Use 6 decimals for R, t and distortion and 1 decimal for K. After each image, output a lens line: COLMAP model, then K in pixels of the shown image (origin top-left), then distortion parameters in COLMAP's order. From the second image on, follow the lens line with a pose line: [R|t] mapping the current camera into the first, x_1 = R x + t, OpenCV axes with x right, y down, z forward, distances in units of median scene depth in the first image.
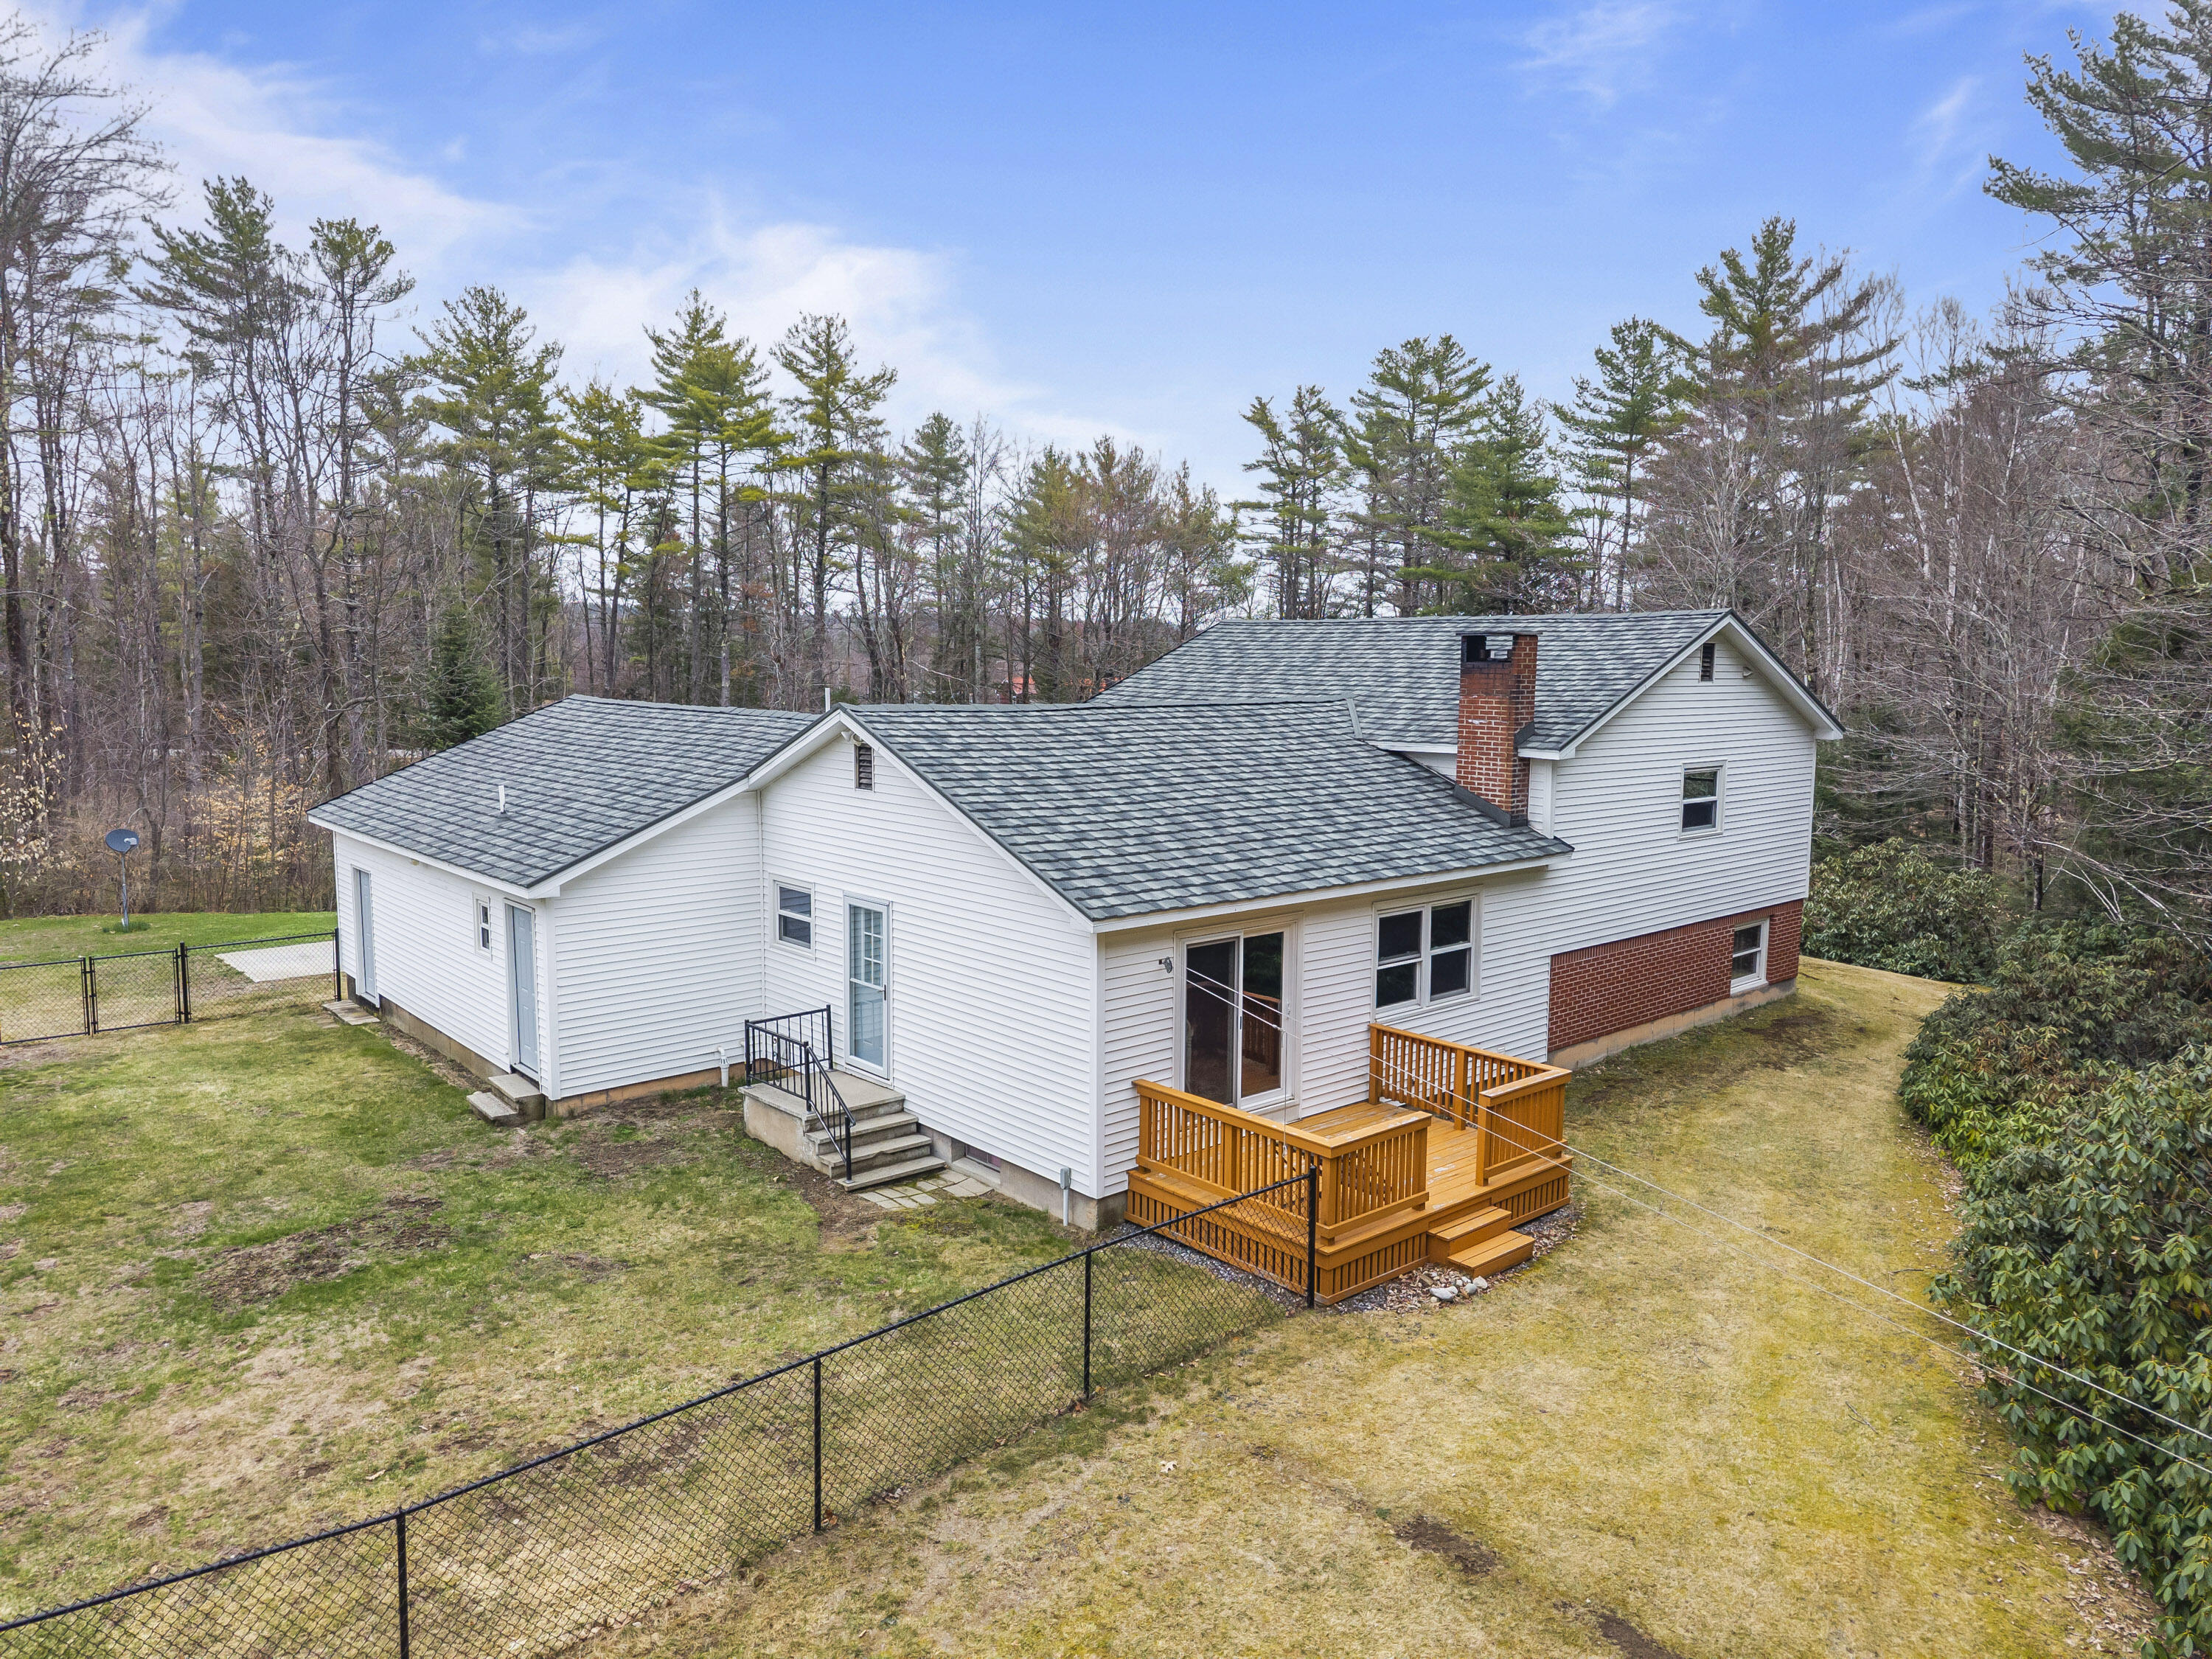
lens RADIAL K [[1435.0, 0, 1092.4], [0, 1435.0, 835.2], [0, 0, 1]] dist [0.097326, -0.162593]
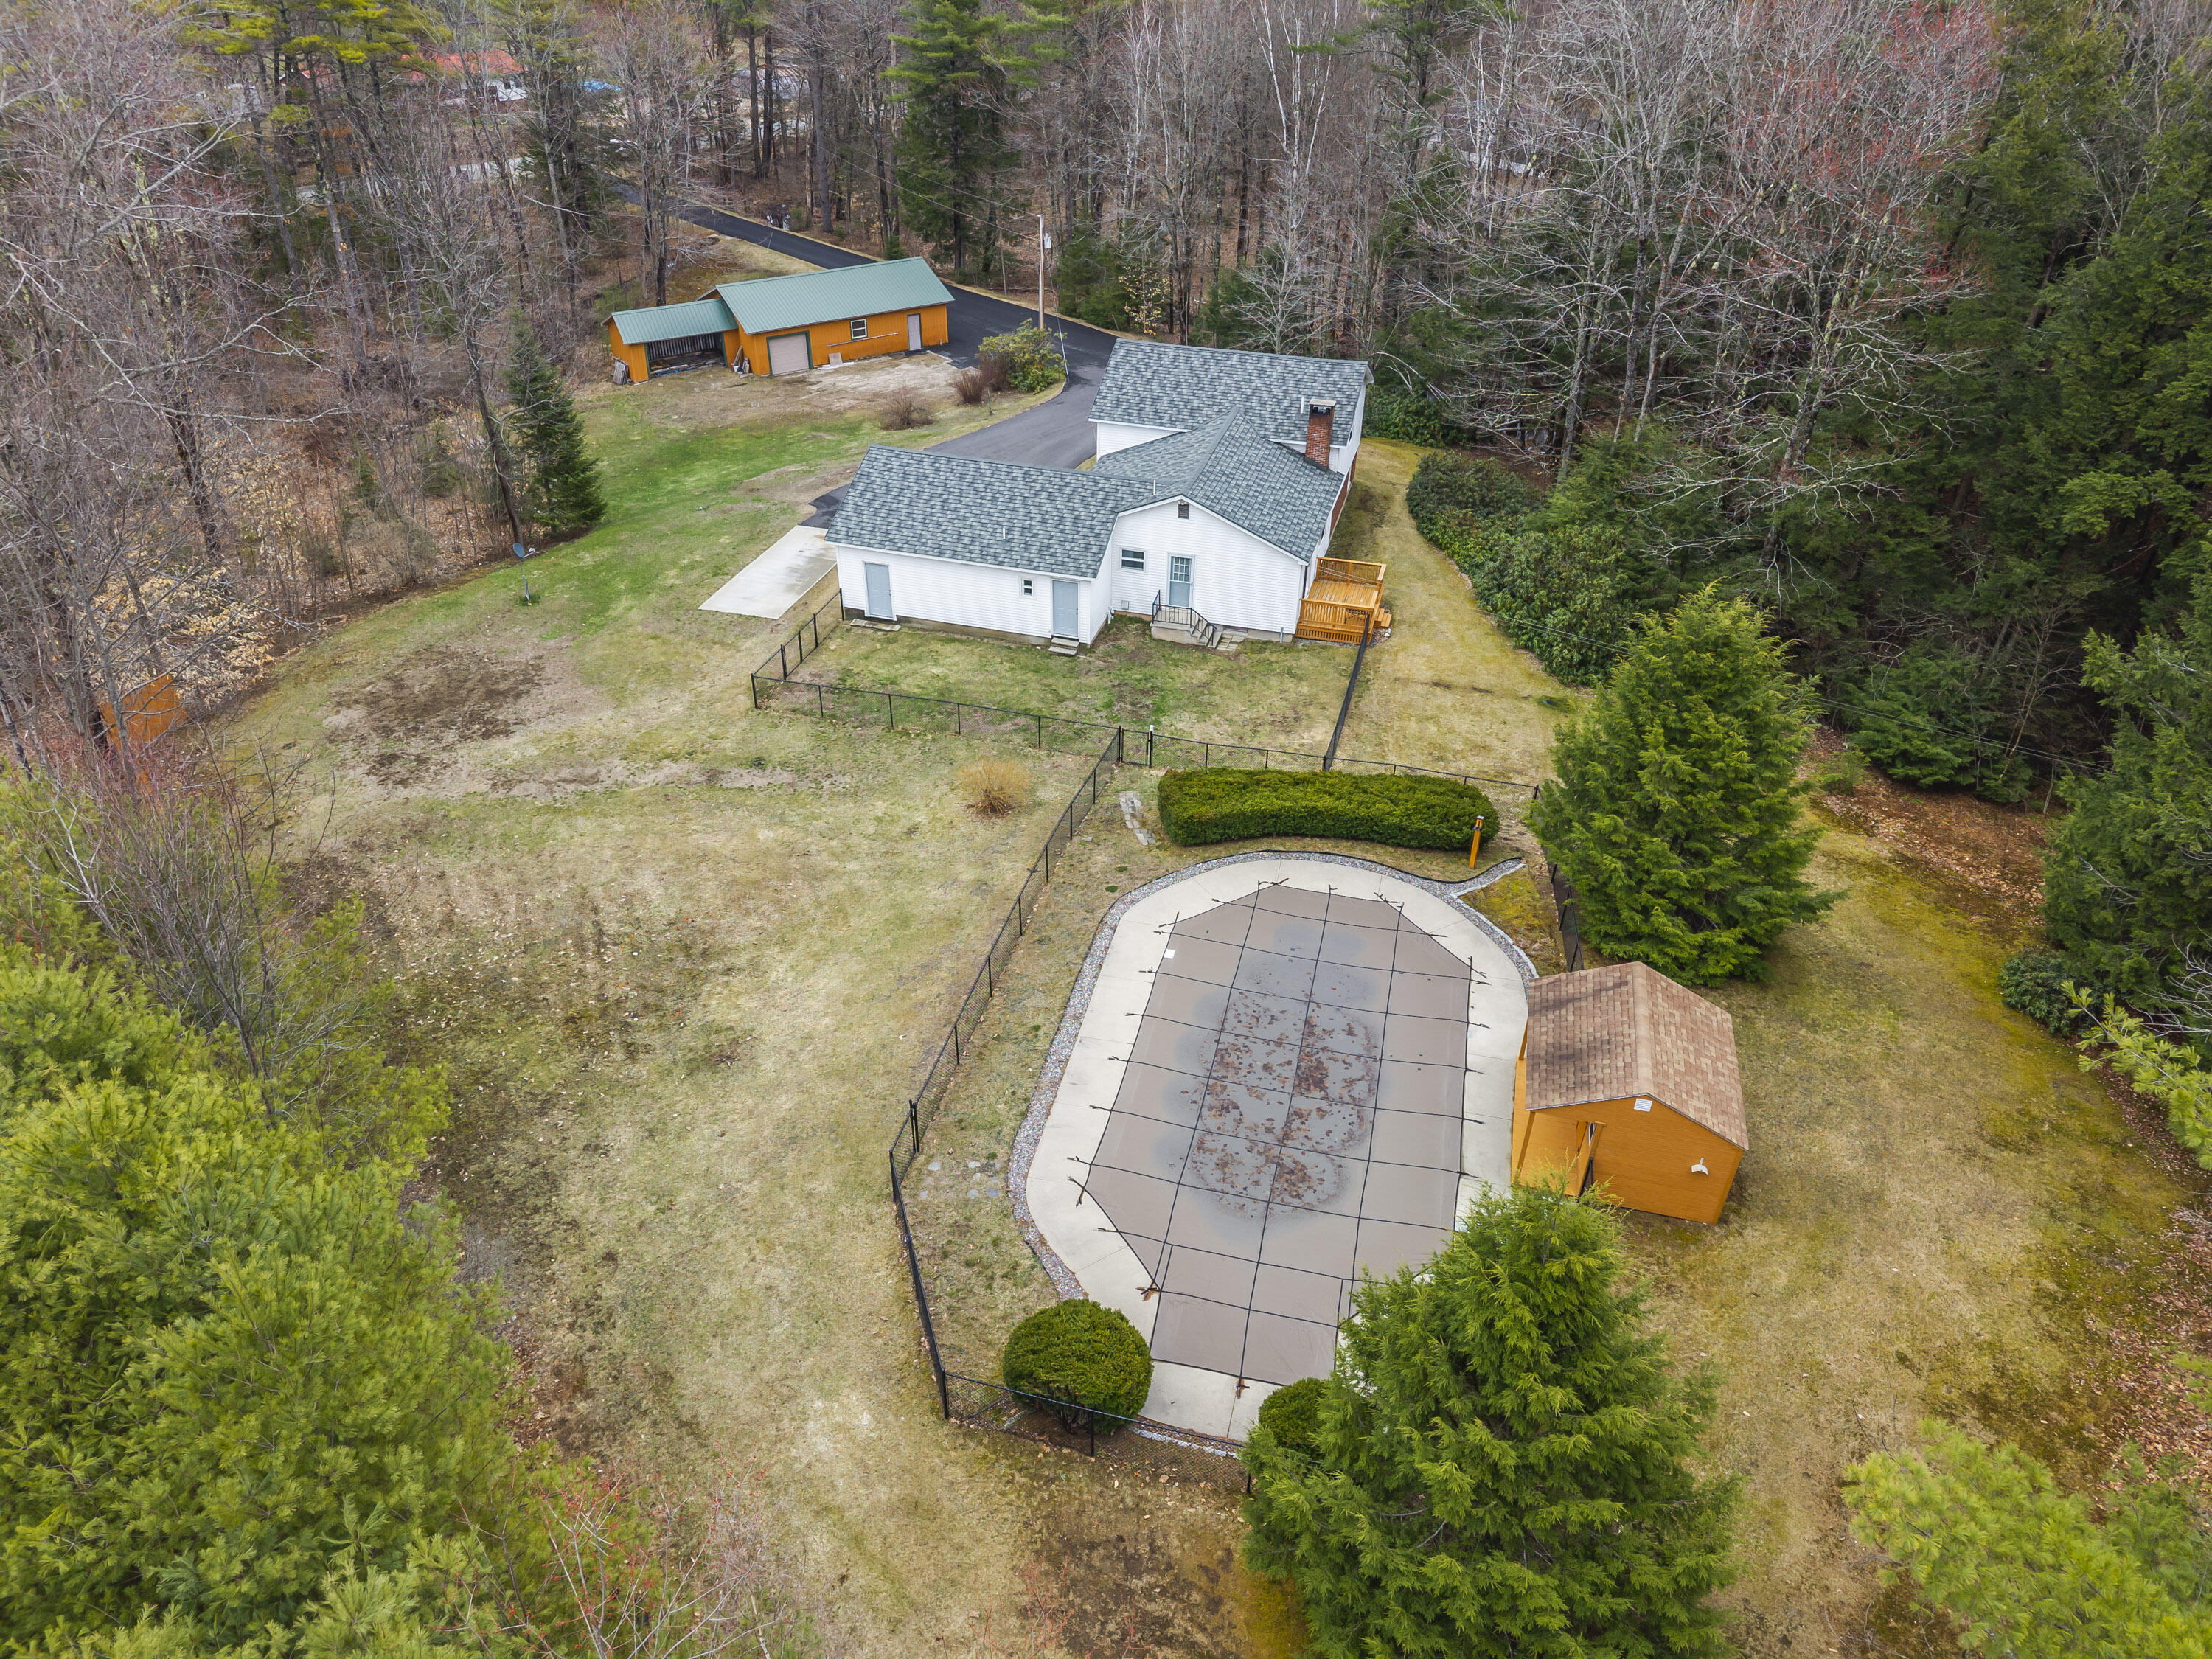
lens RADIAL K [[1435.0, 0, 1092.4], [0, 1435.0, 835.2], [0, 0, 1]] dist [0.097326, -0.162593]
pose [[0.836689, -0.311350, 0.450569, -1.739720], [0.062776, 0.871788, 0.485845, -0.858544], [-0.544068, -0.378217, 0.748961, -1.265527]]
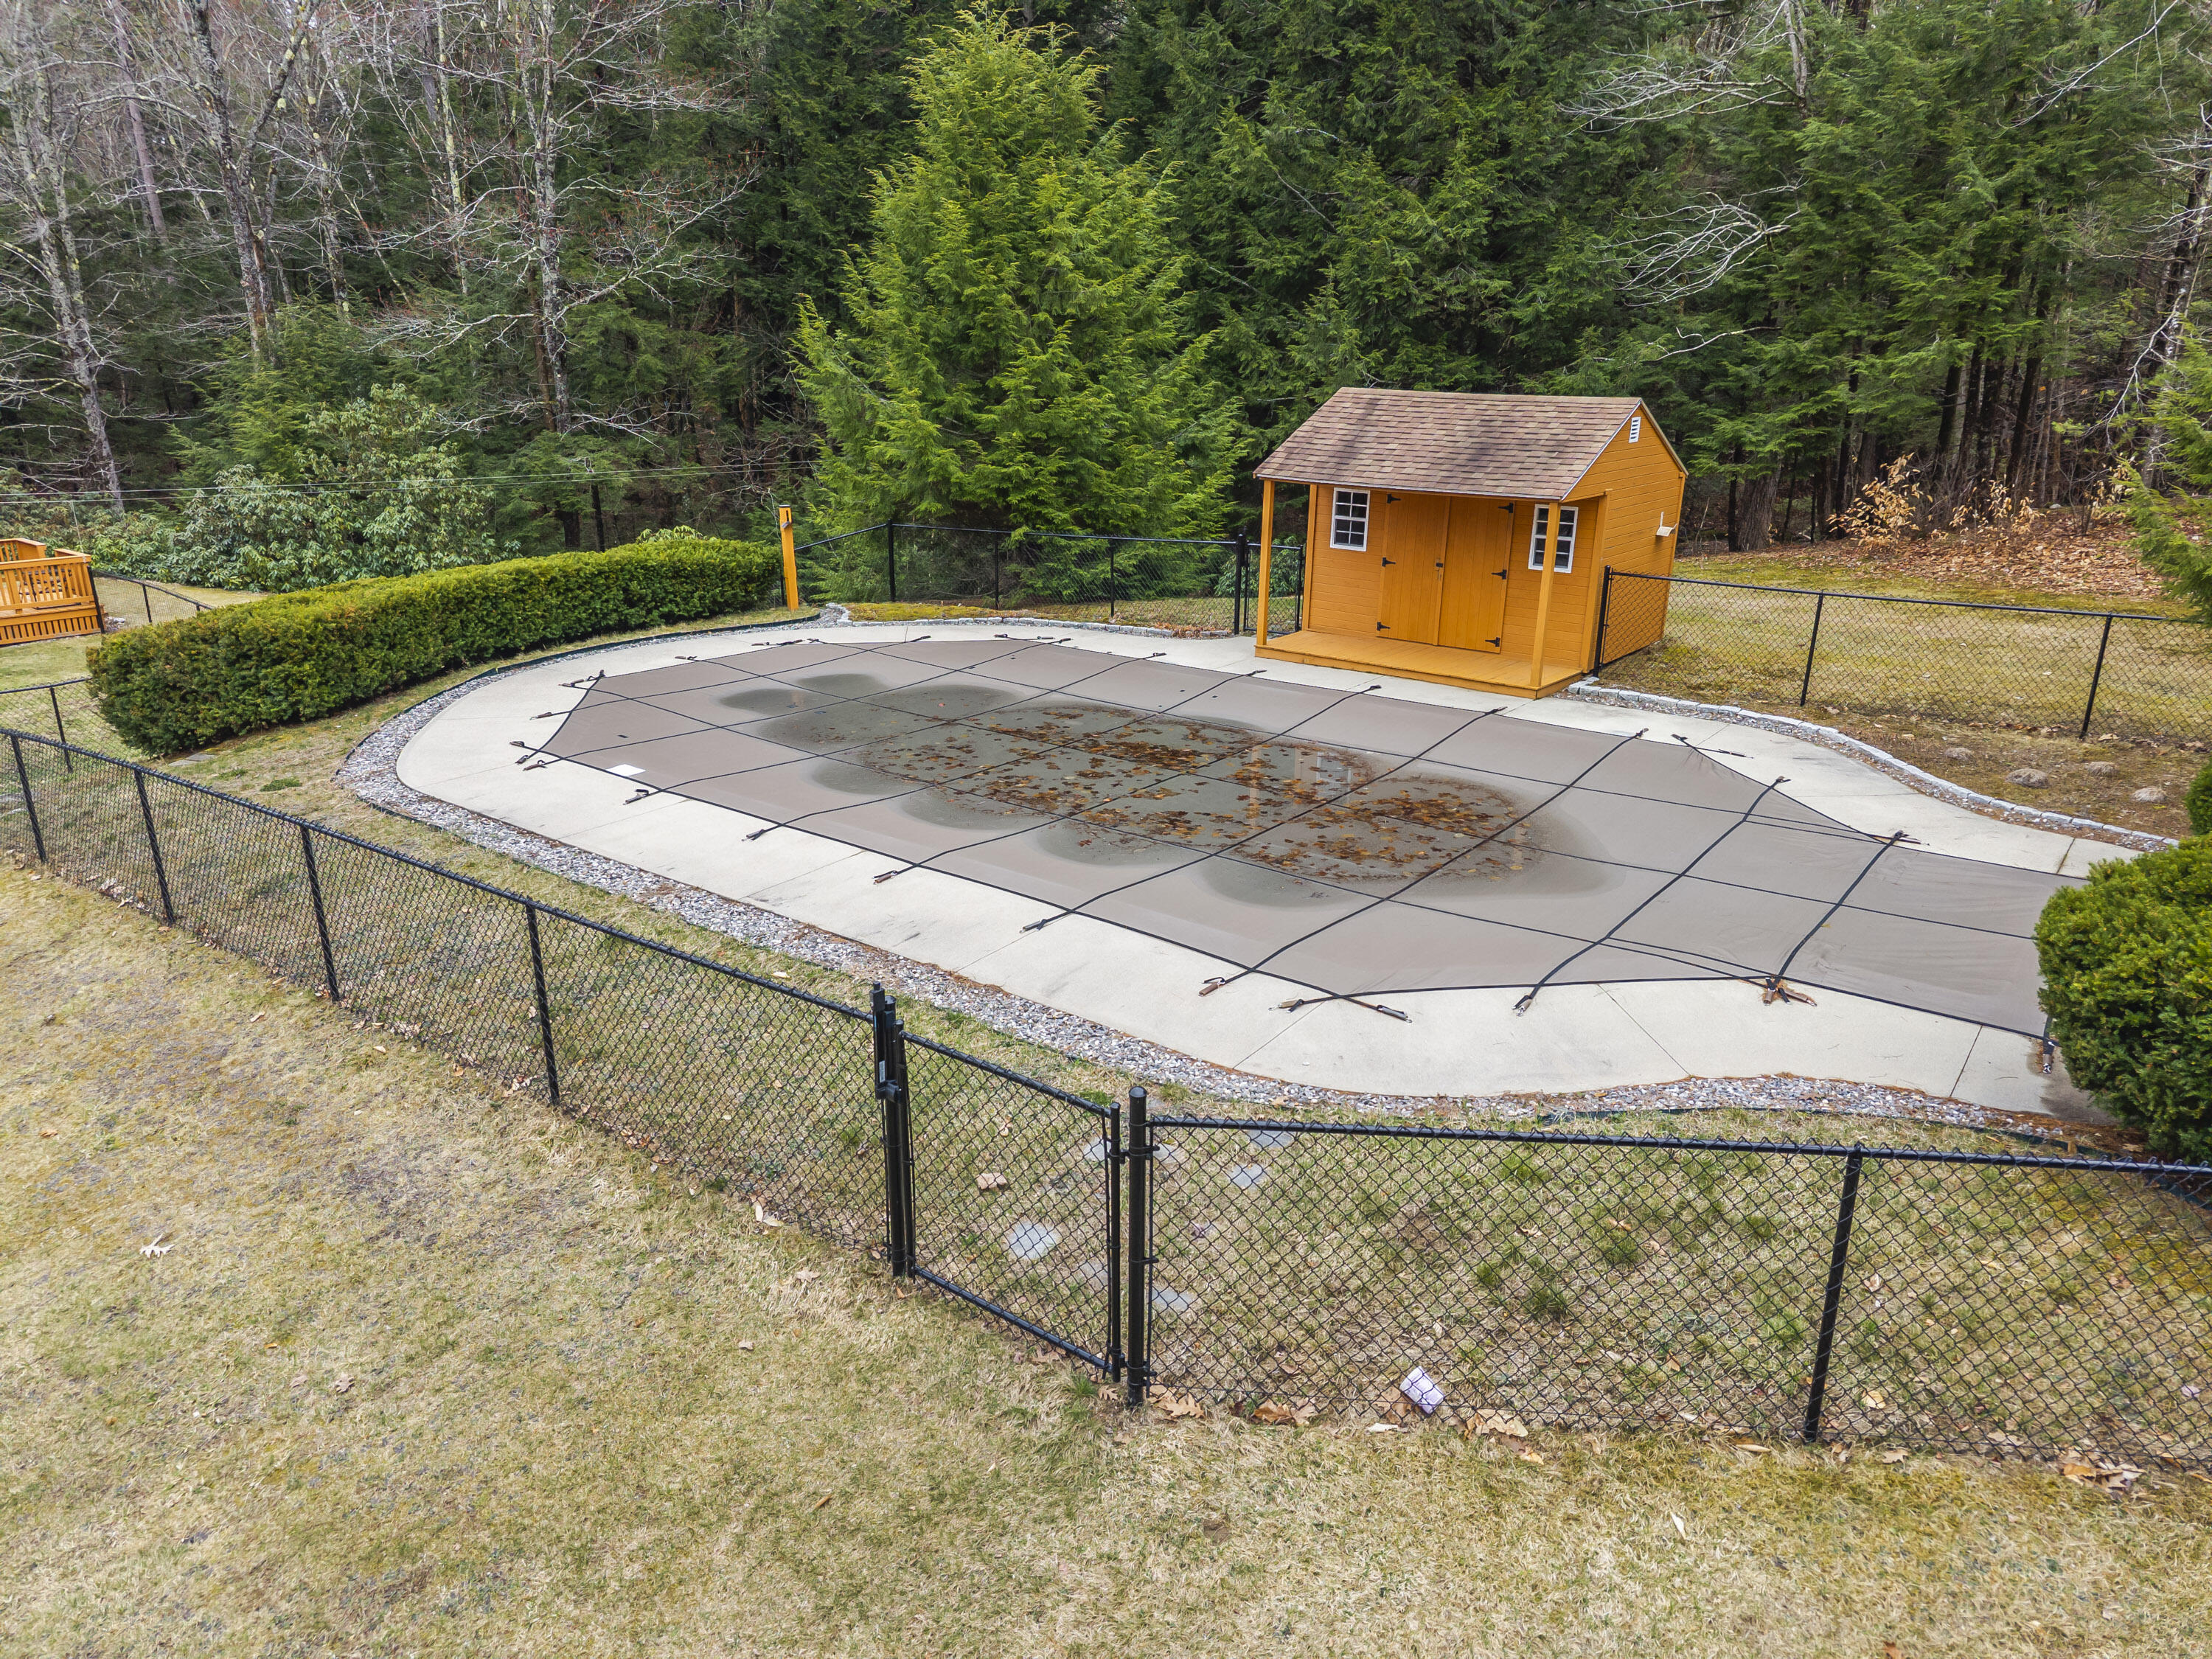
lens RADIAL K [[1435.0, 0, 1092.4], [0, 1435.0, 835.2], [0, 0, 1]] dist [0.097326, -0.162593]
pose [[-0.168028, -0.310559, 0.935585, -1.586795], [0.094625, 0.939615, 0.328891, 0.026300], [-0.981230, 0.143793, -0.128495, -0.080871]]
